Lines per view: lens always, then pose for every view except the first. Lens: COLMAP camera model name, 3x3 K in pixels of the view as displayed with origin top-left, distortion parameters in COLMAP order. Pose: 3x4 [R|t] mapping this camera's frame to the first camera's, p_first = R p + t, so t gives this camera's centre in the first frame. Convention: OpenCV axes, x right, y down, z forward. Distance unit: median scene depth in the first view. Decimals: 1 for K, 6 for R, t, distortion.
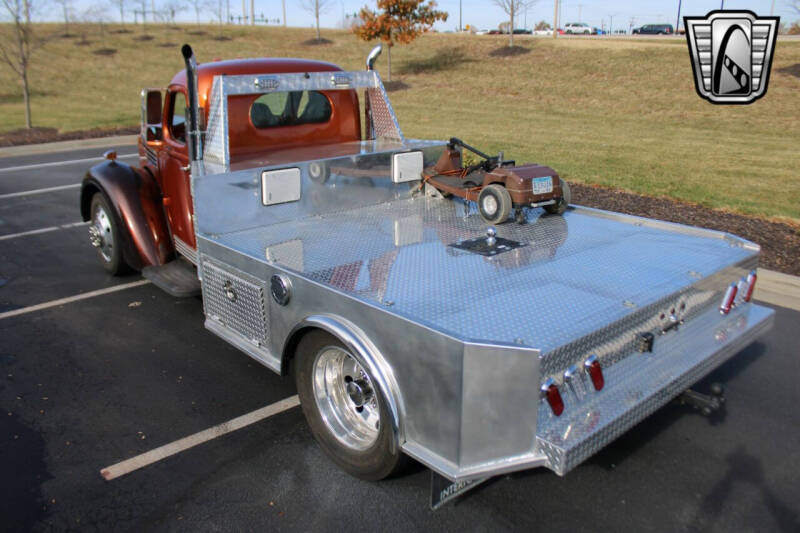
lens RADIAL K [[668.5, 0, 384.5], [0, 668.5, 265.4], [0, 0, 1]] dist [-0.174963, 0.142676]
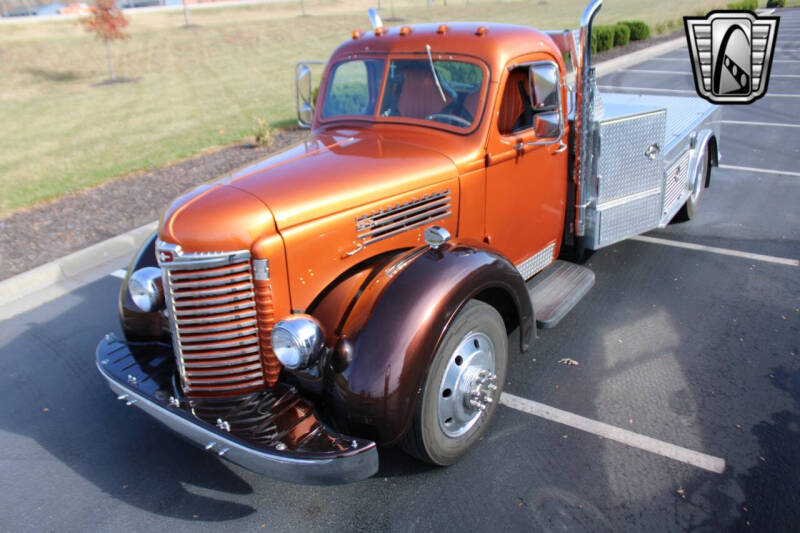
lens RADIAL K [[668.5, 0, 384.5], [0, 668.5, 265.4], [0, 0, 1]] dist [-0.174963, 0.142676]
pose [[-0.226052, -0.358187, 0.905871, -0.919860], [0.371836, 0.827798, 0.420105, -0.394265], [-0.900354, 0.431801, -0.053939, 1.135146]]
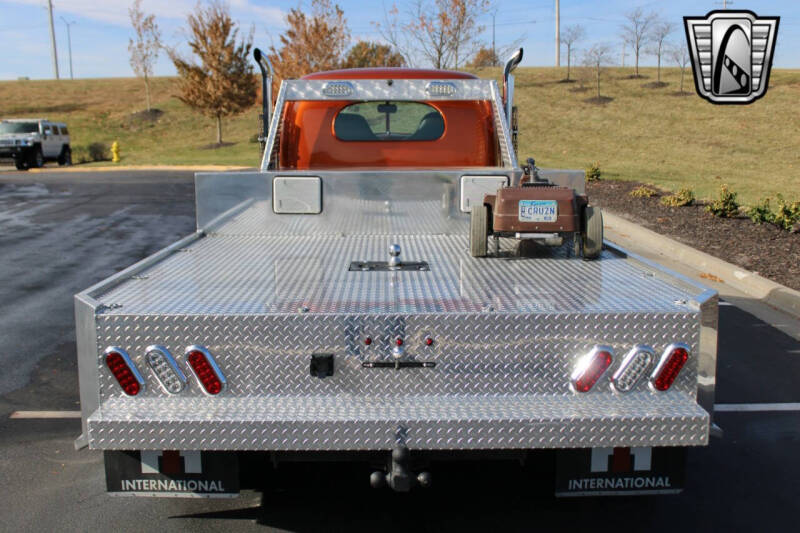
lens RADIAL K [[892.8, 0, 400.0], [0, 892.8, 266.5], [0, 0, 1]] dist [-0.088281, 0.030617]
pose [[0.765733, 0.106107, -0.634345, 0.574086], [-0.196832, 0.977635, -0.074071, 0.032601], [0.612299, 0.181578, 0.769493, 0.114911]]
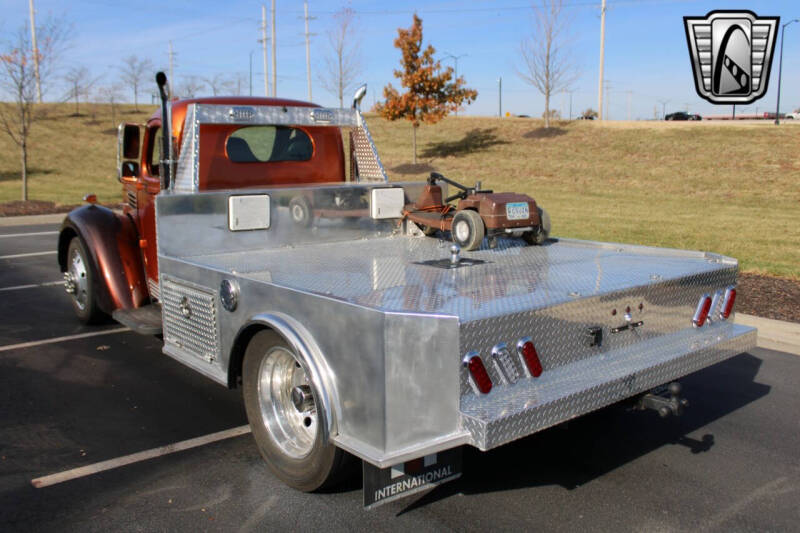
lens RADIAL K [[741.2, 0, 400.0], [0, 741.2, 266.5], [0, 0, 1]] dist [-0.166927, 0.161111]
pose [[0.999604, 0.006302, -0.027408, 0.074072], [-0.010313, 0.988819, -0.148762, 0.090986], [0.026164, 0.148986, 0.988493, -0.041704]]
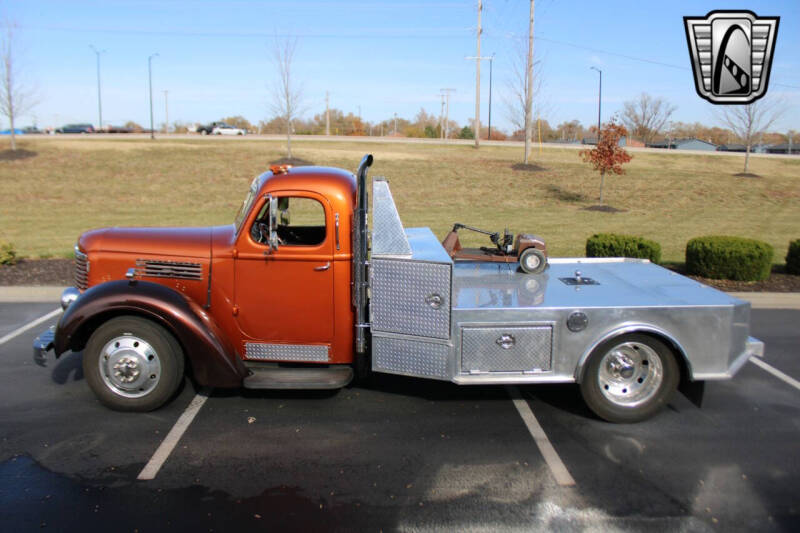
lens RADIAL K [[668.5, 0, 384.5], [0, 668.5, 265.4], [0, 0, 1]] dist [-0.174963, 0.142676]
pose [[0.643684, -0.118272, 0.756097, -0.915339], [0.225362, 0.973471, -0.039582, -0.074050], [-0.731357, 0.195874, 0.653261, 0.193473]]
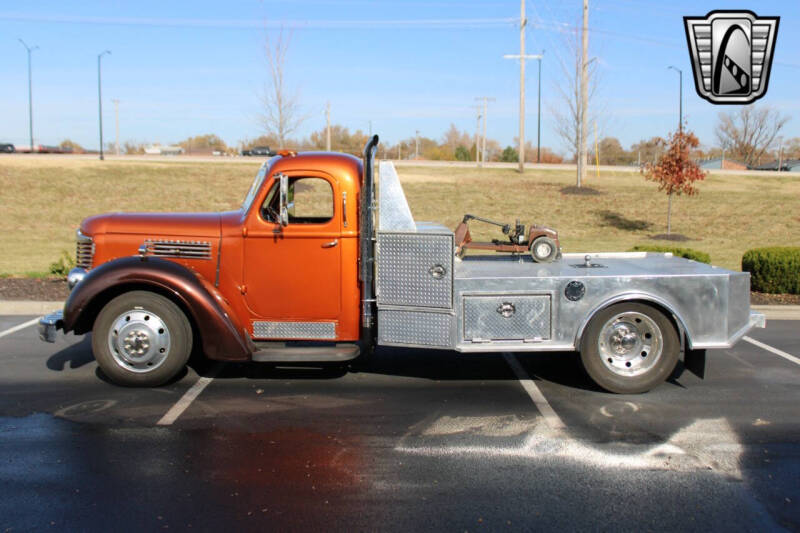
lens RADIAL K [[892.8, 0, 400.0], [0, 892.8, 266.5], [0, 0, 1]] dist [-0.088281, 0.030617]
pose [[0.646757, -0.062006, 0.760171, -1.185734], [0.227599, 0.966968, -0.114769, 0.075566], [-0.727945, 0.247242, 0.639506, -0.025334]]
